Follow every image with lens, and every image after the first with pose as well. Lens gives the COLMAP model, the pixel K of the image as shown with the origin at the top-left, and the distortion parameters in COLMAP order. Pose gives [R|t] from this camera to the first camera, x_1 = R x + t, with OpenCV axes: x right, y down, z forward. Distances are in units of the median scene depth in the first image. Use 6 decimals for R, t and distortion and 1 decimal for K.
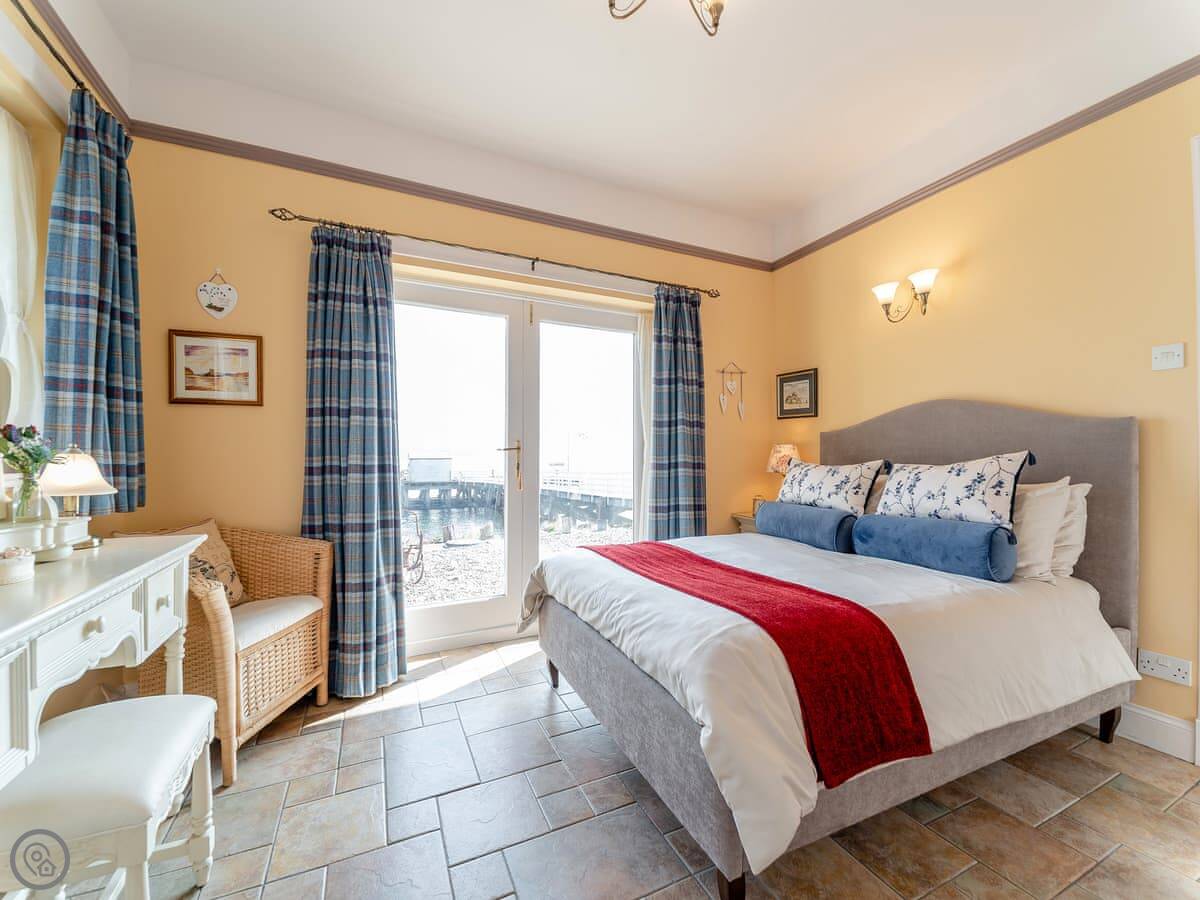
lens RADIAL K [[472.3, 0, 596.2], [0, 472.3, 457.8], [0, 0, 1]] dist [0.023662, -0.014234]
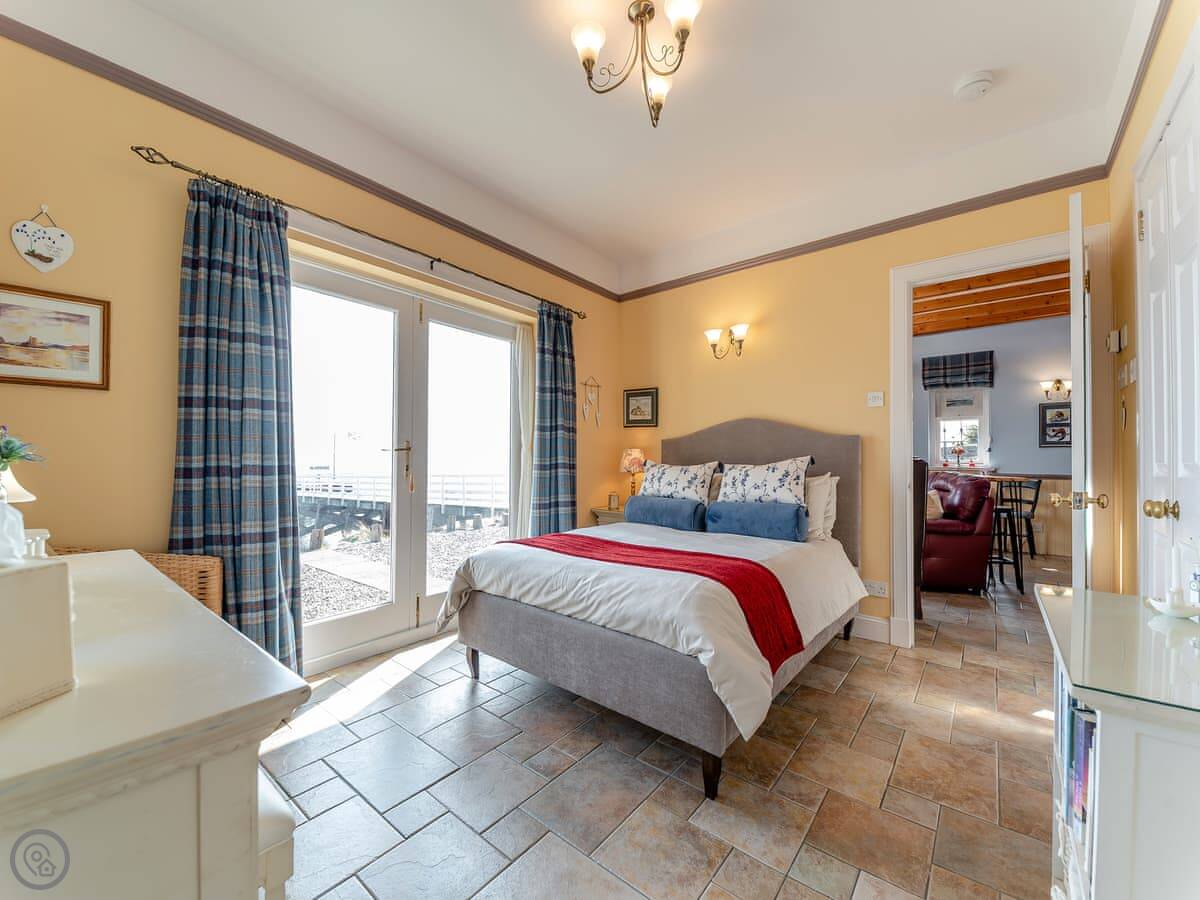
lens RADIAL K [[472.3, 0, 596.2], [0, 472.3, 457.8], [0, 0, 1]] dist [0.023662, -0.014234]
pose [[0.898719, 0.006333, 0.438480, -0.312409], [-0.004099, 0.999973, -0.006042, 0.003724], [-0.438506, 0.003632, 0.898721, -0.052232]]
